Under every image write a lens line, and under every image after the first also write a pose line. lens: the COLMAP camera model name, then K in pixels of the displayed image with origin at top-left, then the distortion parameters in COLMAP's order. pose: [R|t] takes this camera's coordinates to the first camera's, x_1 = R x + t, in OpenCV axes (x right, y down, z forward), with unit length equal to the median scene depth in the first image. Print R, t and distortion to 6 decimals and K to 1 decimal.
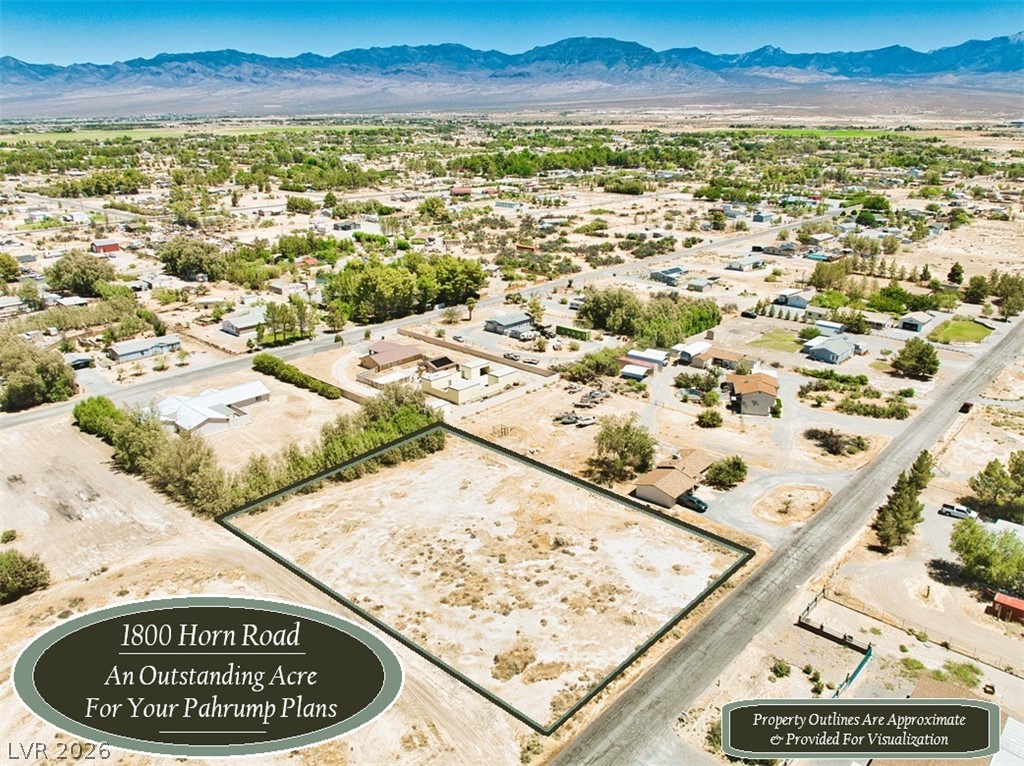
lens RADIAL K [[769.0, 0, 512.0], [0, 769.0, 383.0], [0, 0, 1]] dist [-0.030202, -0.008416]
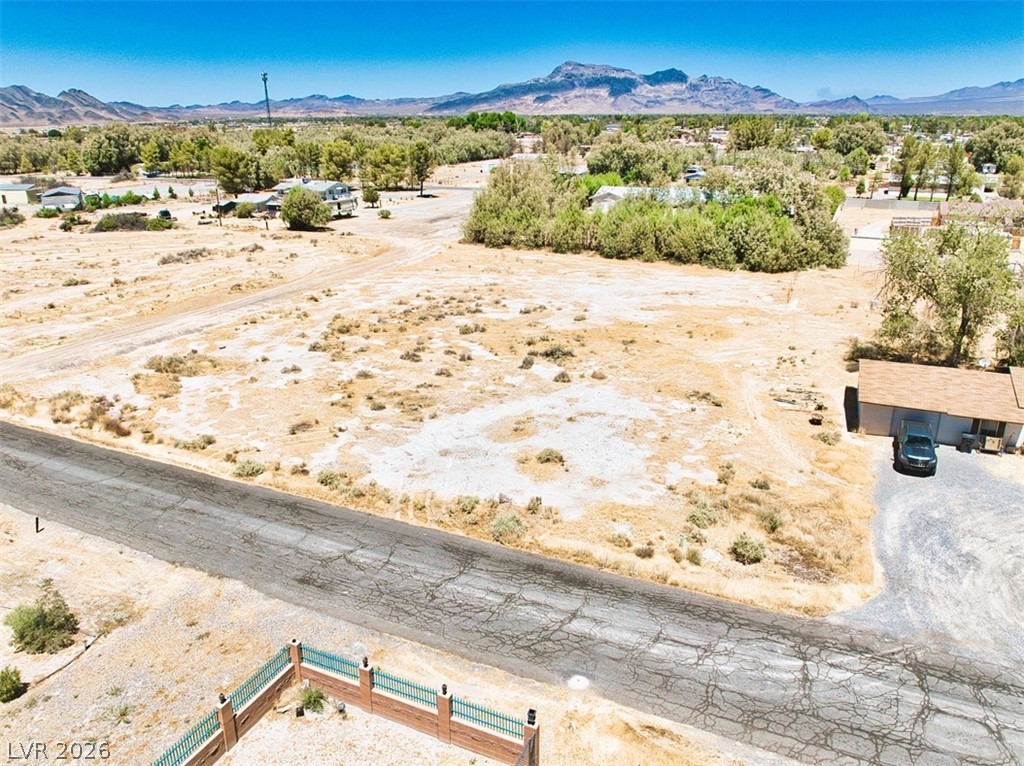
lens RADIAL K [[744.7, 0, 515.6], [0, 744.7, 418.6], [0, 0, 1]] dist [-0.028978, -0.007380]
pose [[0.308251, 0.358675, -0.881098, 0.248052], [-0.313742, 0.912708, 0.261781, 0.065982], [0.898080, 0.195743, 0.393875, 0.405299]]
